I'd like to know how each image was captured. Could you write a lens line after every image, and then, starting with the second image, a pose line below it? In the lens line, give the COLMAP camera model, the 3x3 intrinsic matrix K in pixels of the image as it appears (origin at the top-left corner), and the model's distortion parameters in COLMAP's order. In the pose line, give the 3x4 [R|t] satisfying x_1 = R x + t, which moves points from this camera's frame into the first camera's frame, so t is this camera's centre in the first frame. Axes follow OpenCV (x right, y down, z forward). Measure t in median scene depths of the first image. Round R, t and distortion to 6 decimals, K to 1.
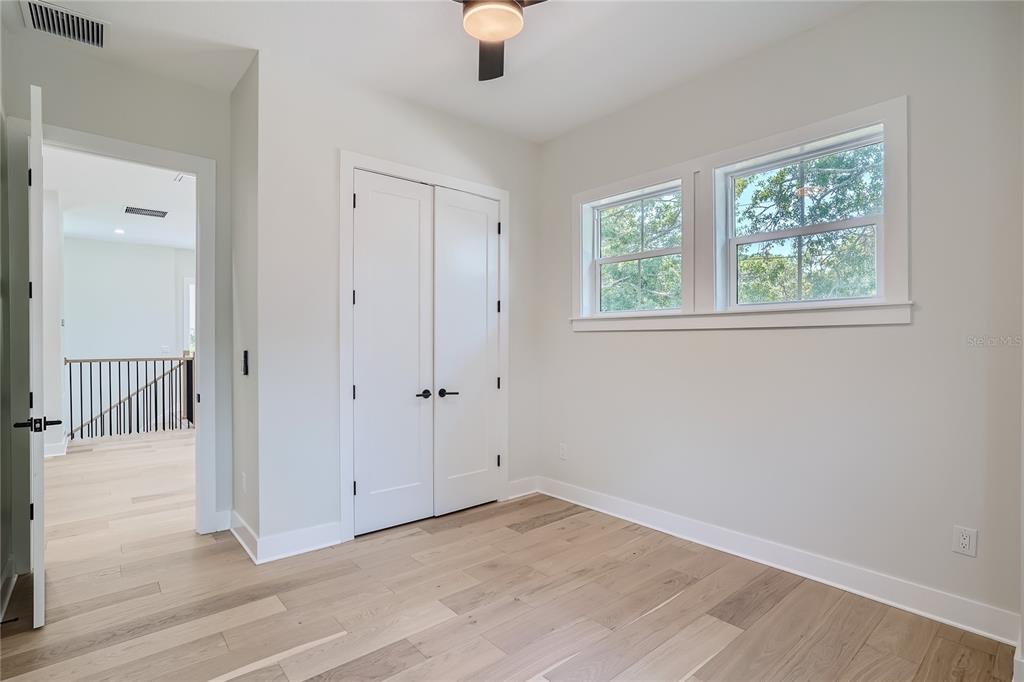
lens RADIAL K [[508.3, 0, 512.2], [0, 508.3, 330.1], [0, 0, 1]] dist [-0.047515, 0.027114]
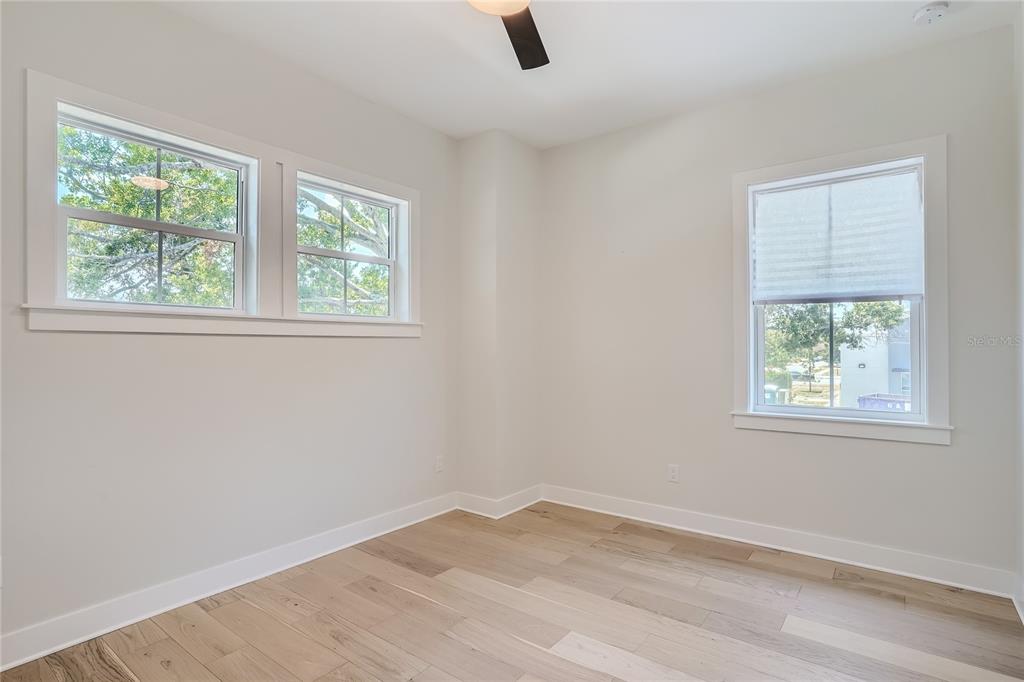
lens RADIAL K [[508.3, 0, 512.2], [0, 508.3, 330.1], [0, 0, 1]] dist [-0.047515, 0.027114]
pose [[-0.204963, 0.034182, 0.978173, -0.696143], [-0.019990, 0.999035, -0.039099, 0.017798], [-0.978565, -0.027567, -0.204083, 0.887697]]
